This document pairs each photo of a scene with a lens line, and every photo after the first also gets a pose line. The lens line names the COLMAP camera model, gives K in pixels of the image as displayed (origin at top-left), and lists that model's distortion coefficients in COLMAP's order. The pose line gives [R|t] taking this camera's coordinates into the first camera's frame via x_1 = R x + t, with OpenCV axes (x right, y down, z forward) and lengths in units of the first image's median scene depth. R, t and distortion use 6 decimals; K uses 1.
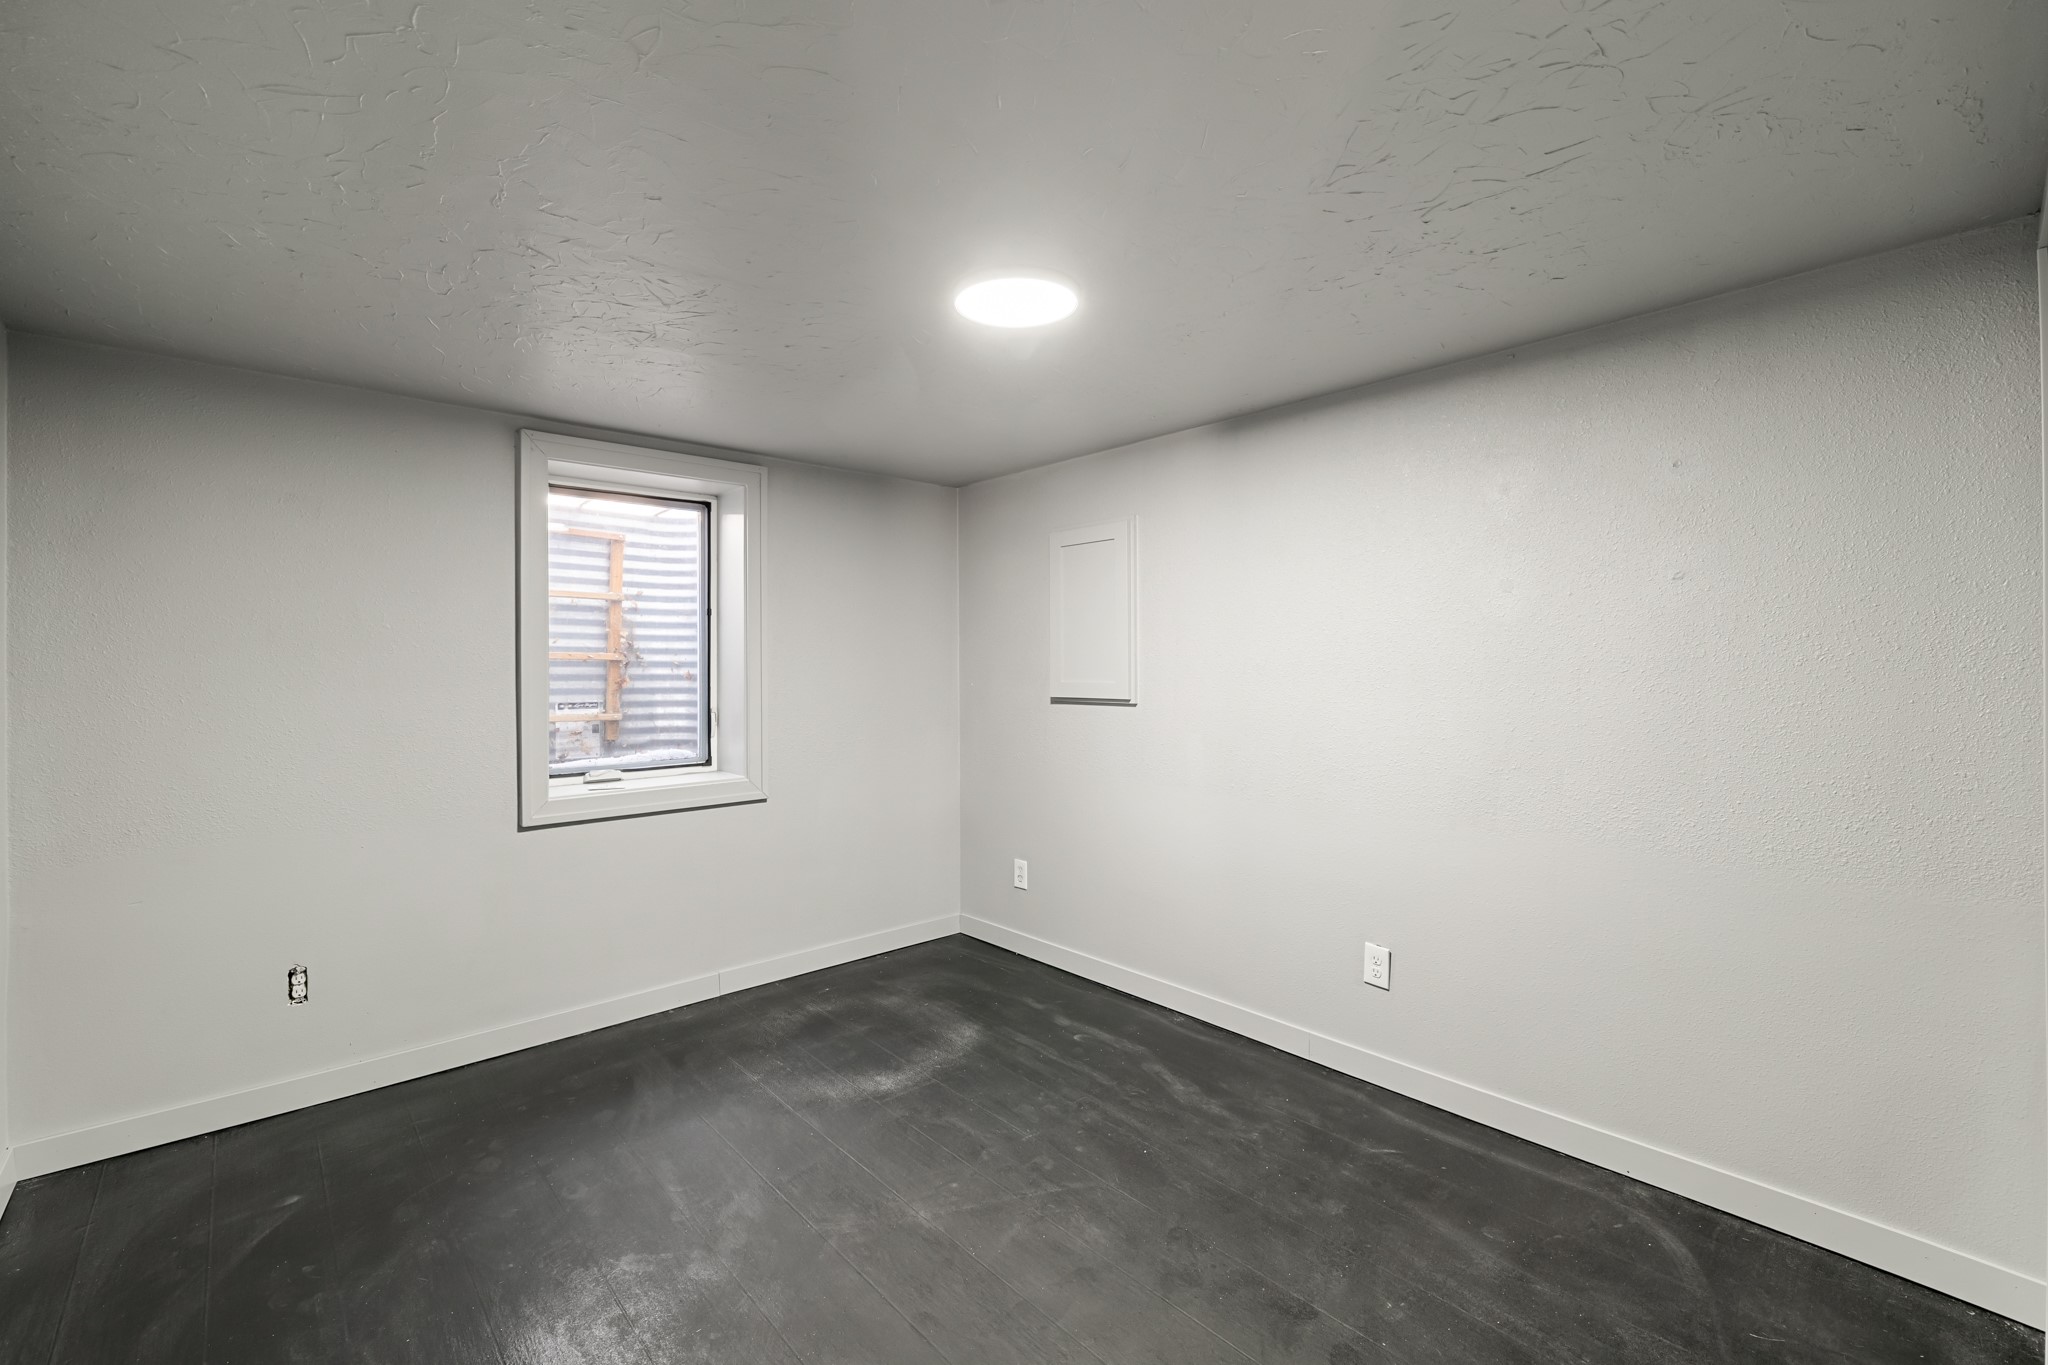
lens RADIAL K [[860.3, 0, 1013.5], [0, 860.3, 674.3], [0, 0, 1]] dist [0.001116, 0.000232]
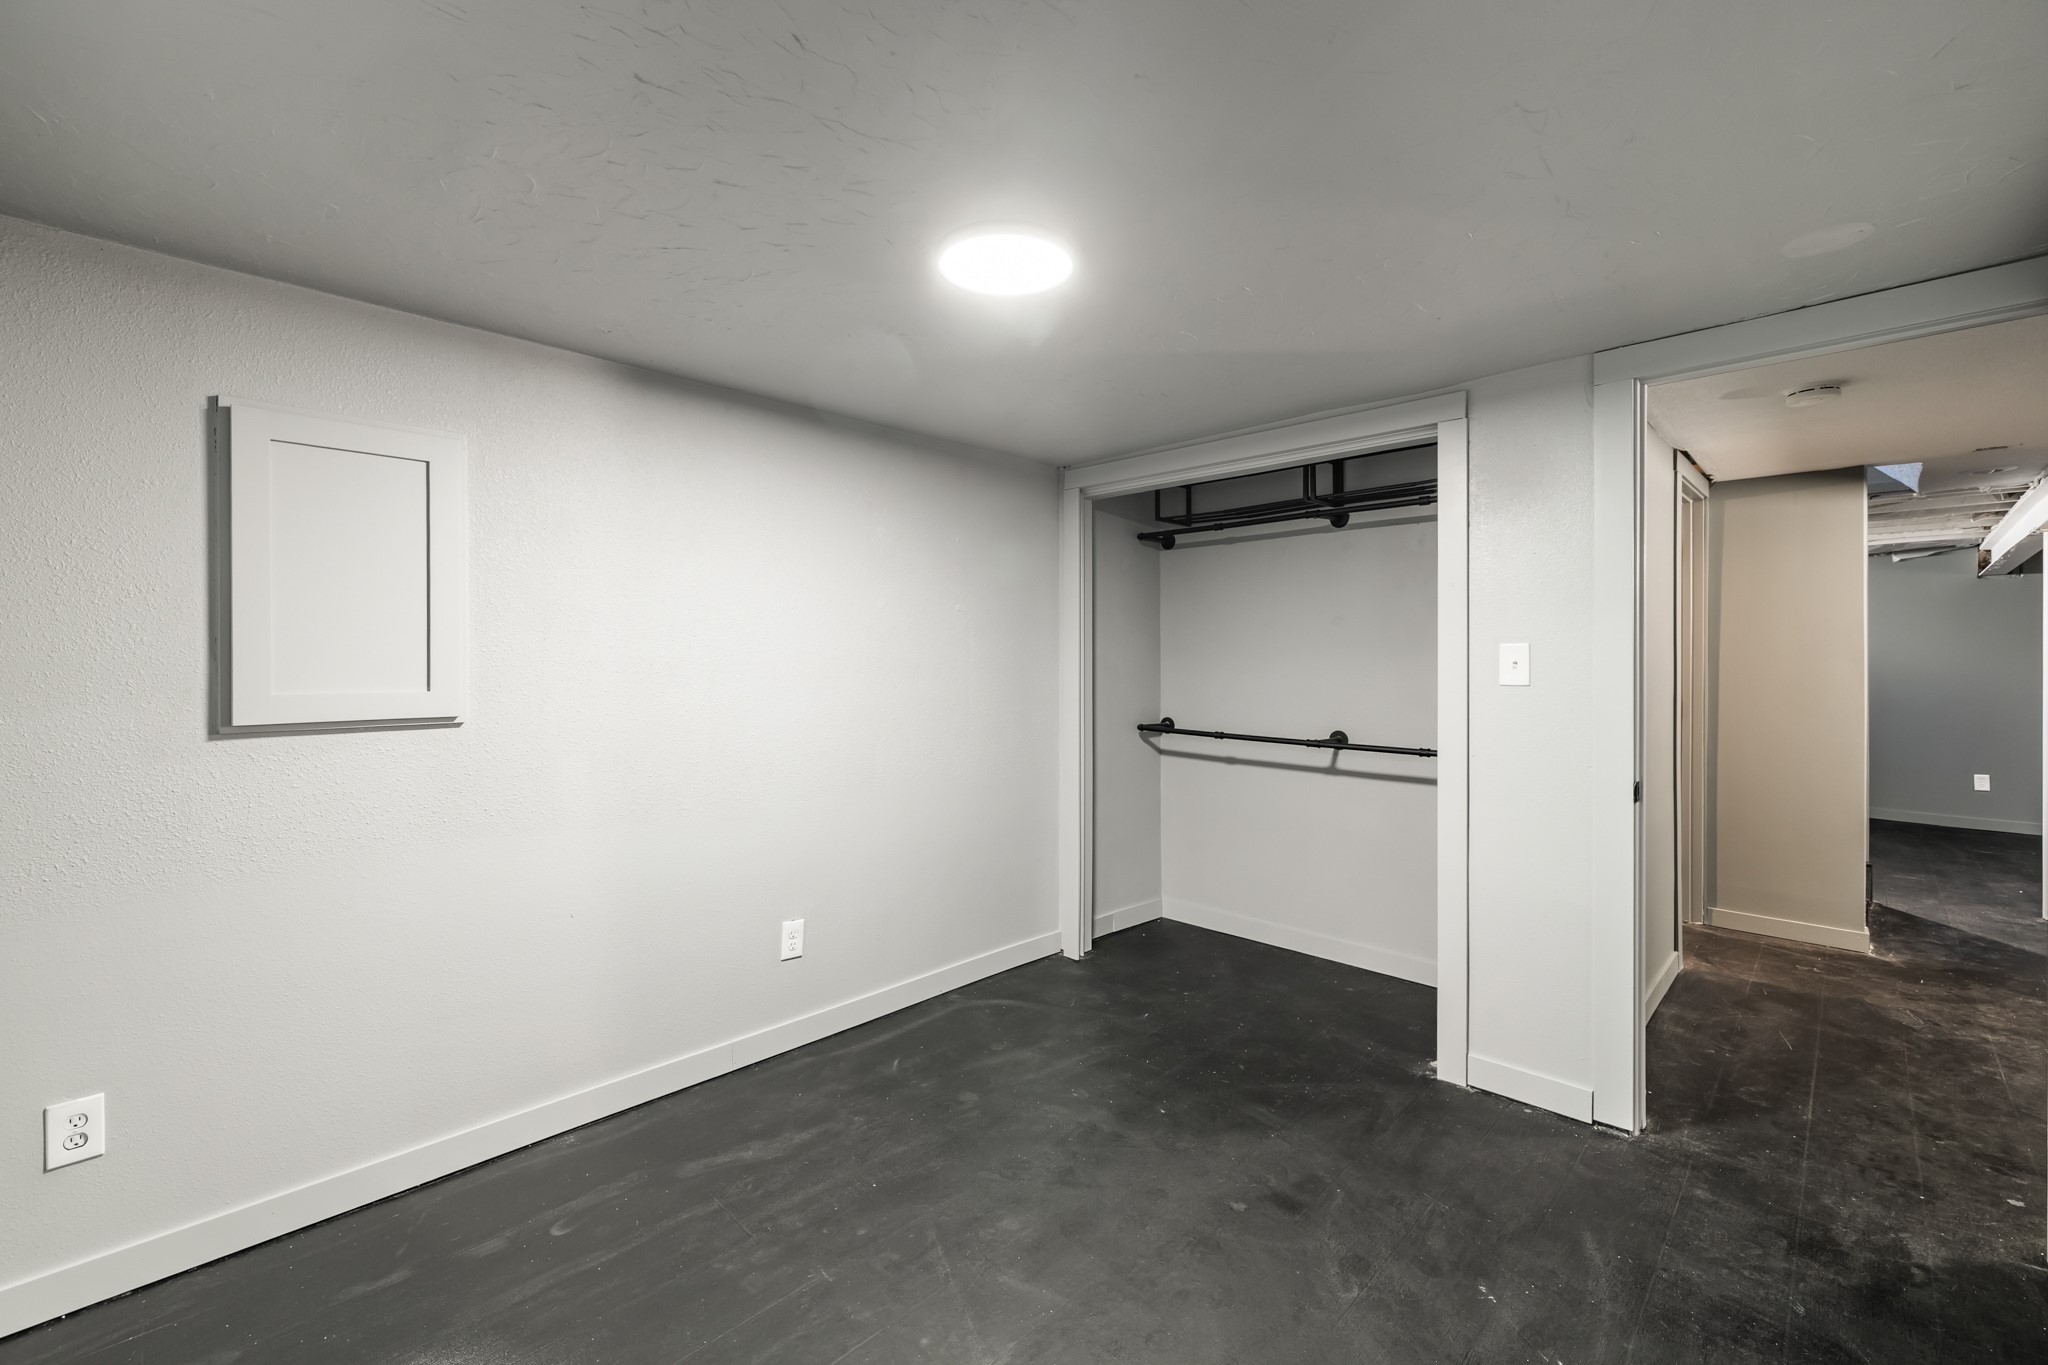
lens RADIAL K [[860.3, 0, 1013.5], [0, 860.3, 673.7], [0, 0, 1]] dist [0.001116, 0.000232]
pose [[-0.069359, -0.010123, 0.997540, -0.740330], [0.007656, 0.999914, 0.010679, -0.008930], [-0.997562, 0.008377, -0.069275, 0.859599]]
